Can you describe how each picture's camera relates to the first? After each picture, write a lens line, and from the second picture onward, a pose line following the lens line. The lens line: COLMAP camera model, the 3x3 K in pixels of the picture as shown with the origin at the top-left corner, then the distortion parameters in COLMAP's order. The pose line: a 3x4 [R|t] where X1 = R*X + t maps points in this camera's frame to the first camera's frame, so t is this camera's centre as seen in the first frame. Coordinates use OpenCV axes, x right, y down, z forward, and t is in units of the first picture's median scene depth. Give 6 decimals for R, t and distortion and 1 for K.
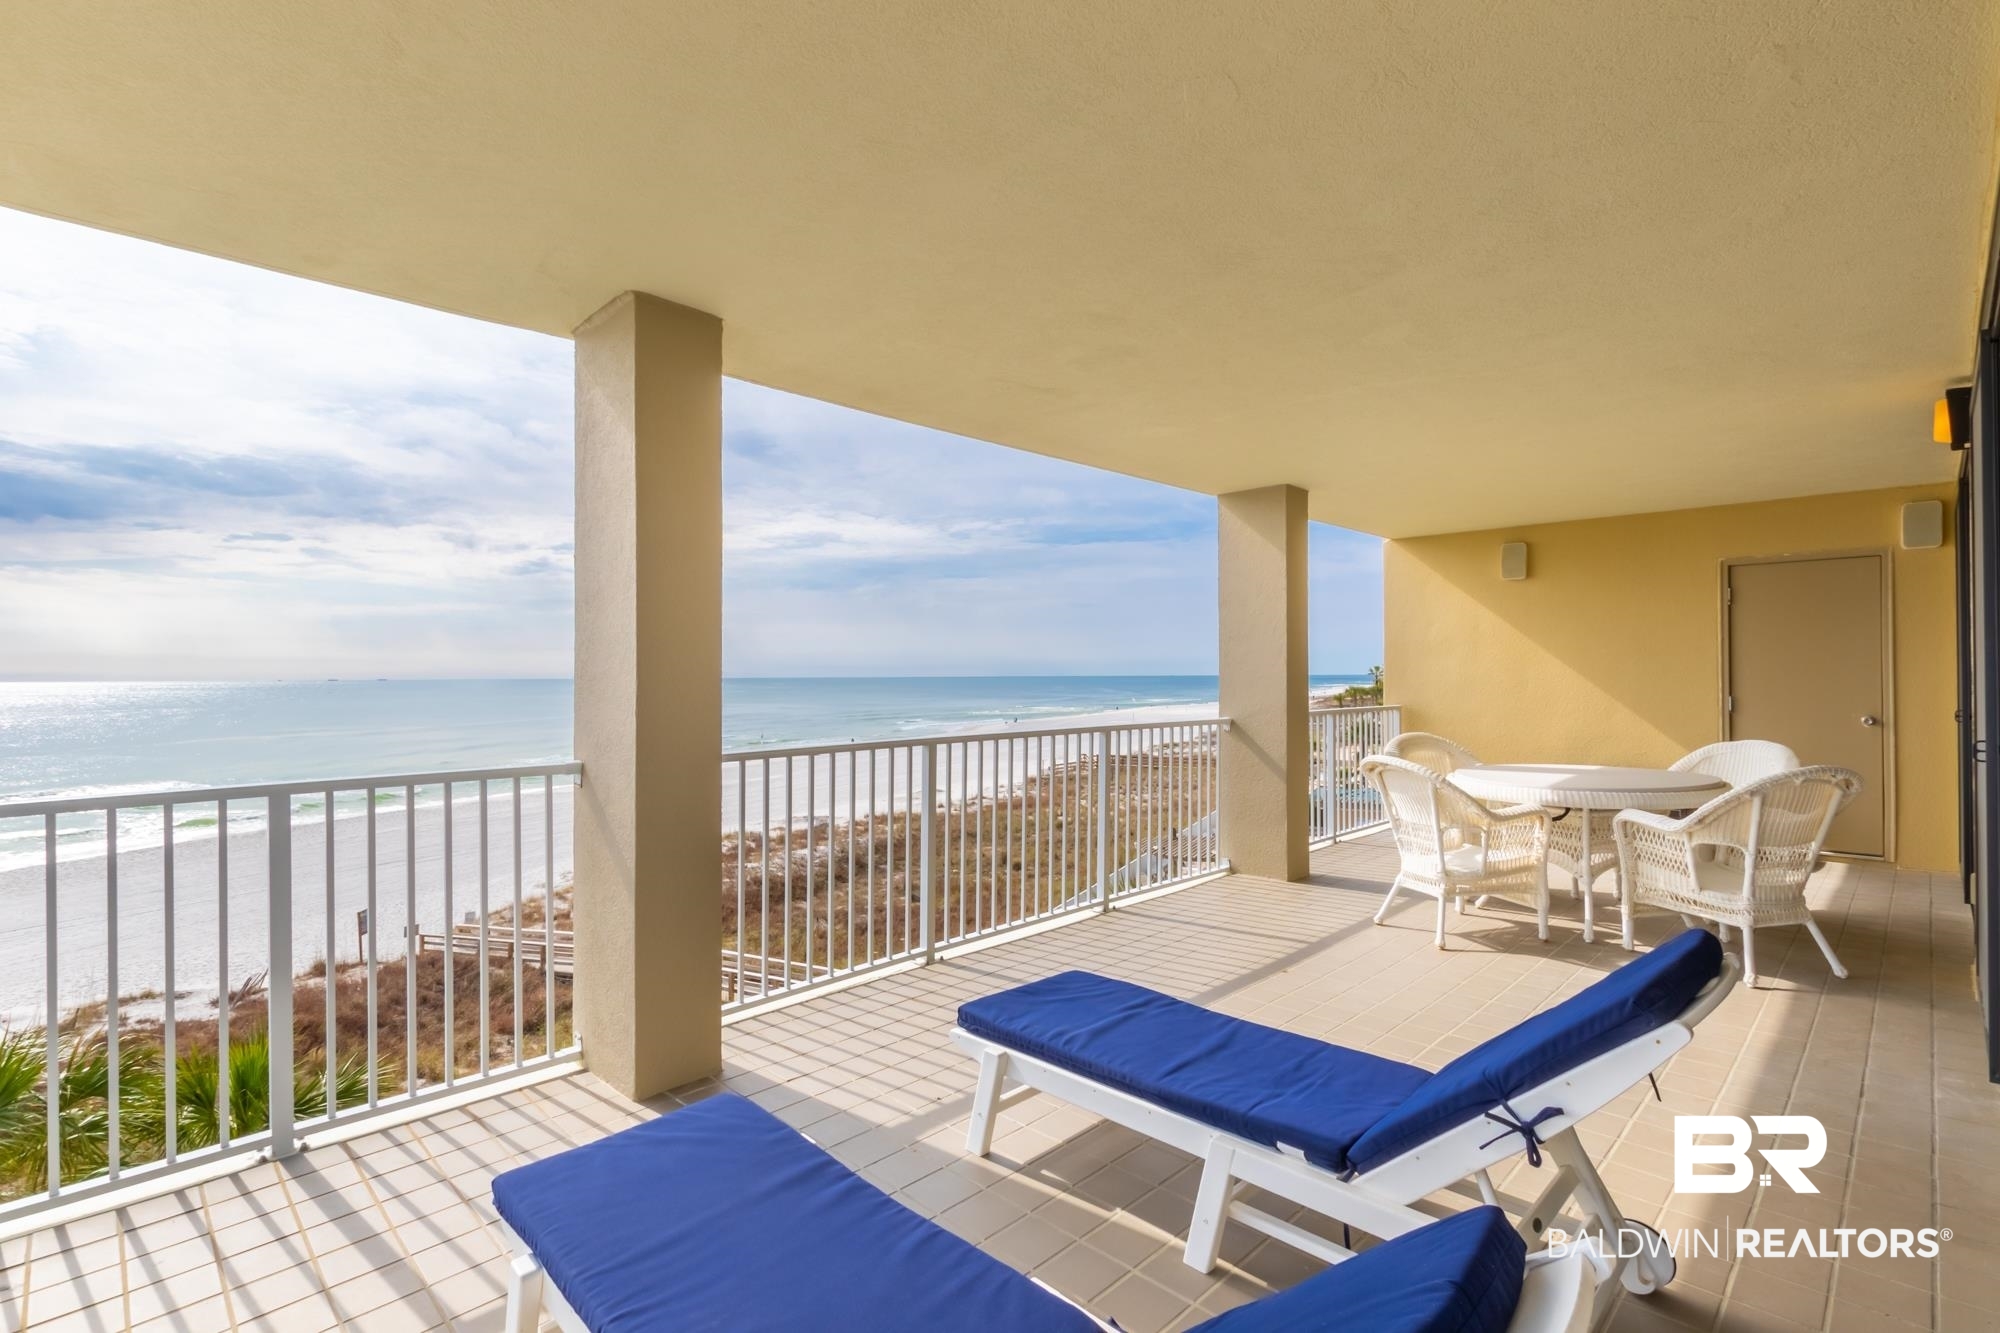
lens RADIAL K [[917.6, 0, 995.6], [0, 917.6, 666.4], [0, 0, 1]] dist [0.003710, -0.005494]
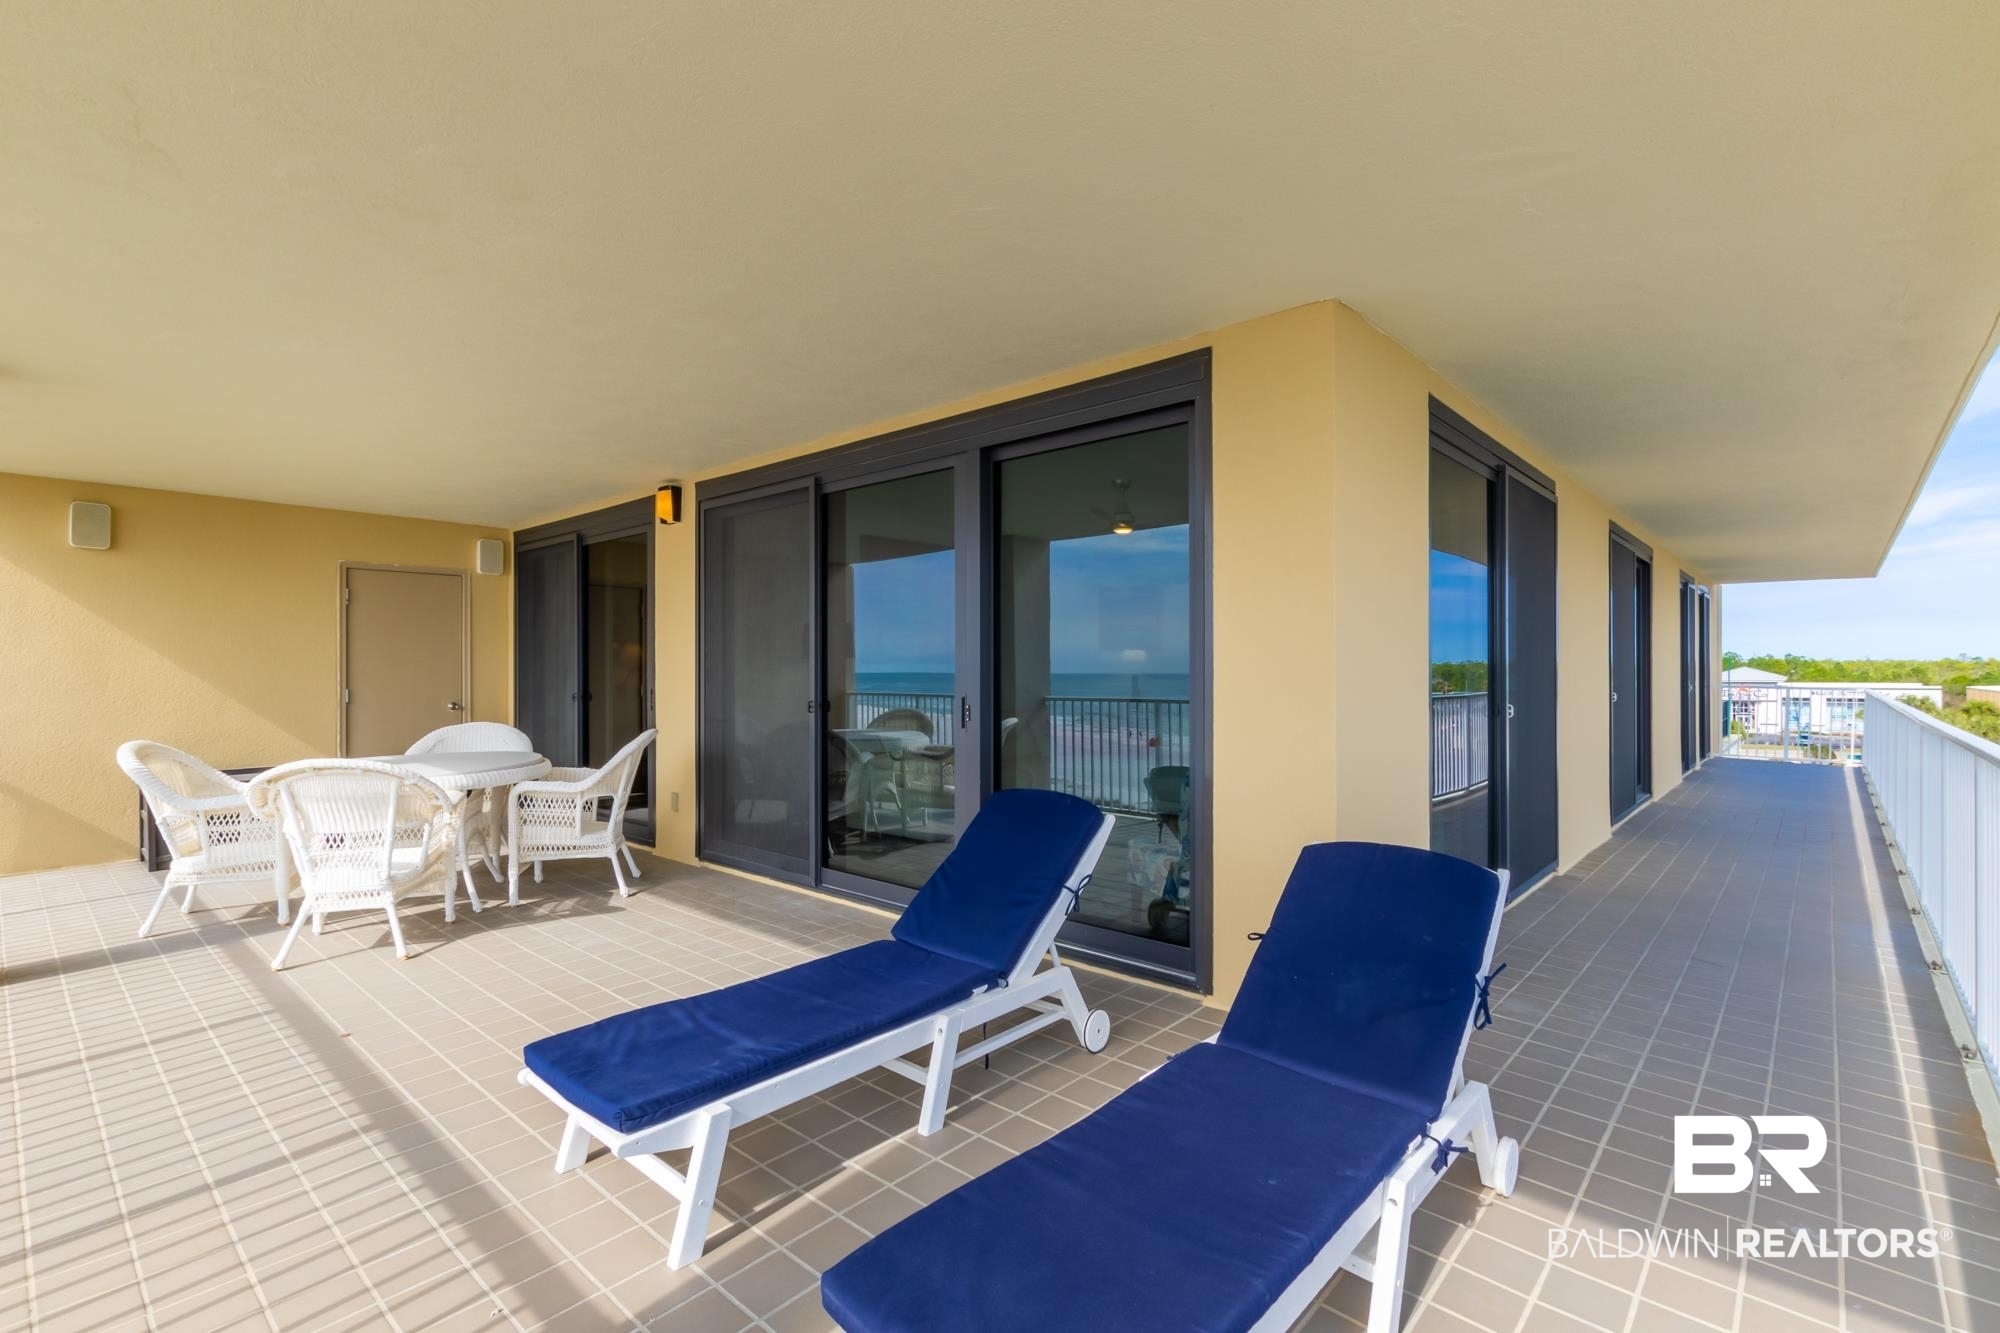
lens RADIAL K [[917.6, 0, 995.6], [0, 917.6, 666.4], [0, 0, 1]] dist [0.003710, -0.005494]
pose [[-0.055700, 0.009511, 0.998402, -0.460458], [-0.005236, 0.999938, -0.009818, 0.018283], [-0.998434, -0.005774, -0.055647, 0.445111]]
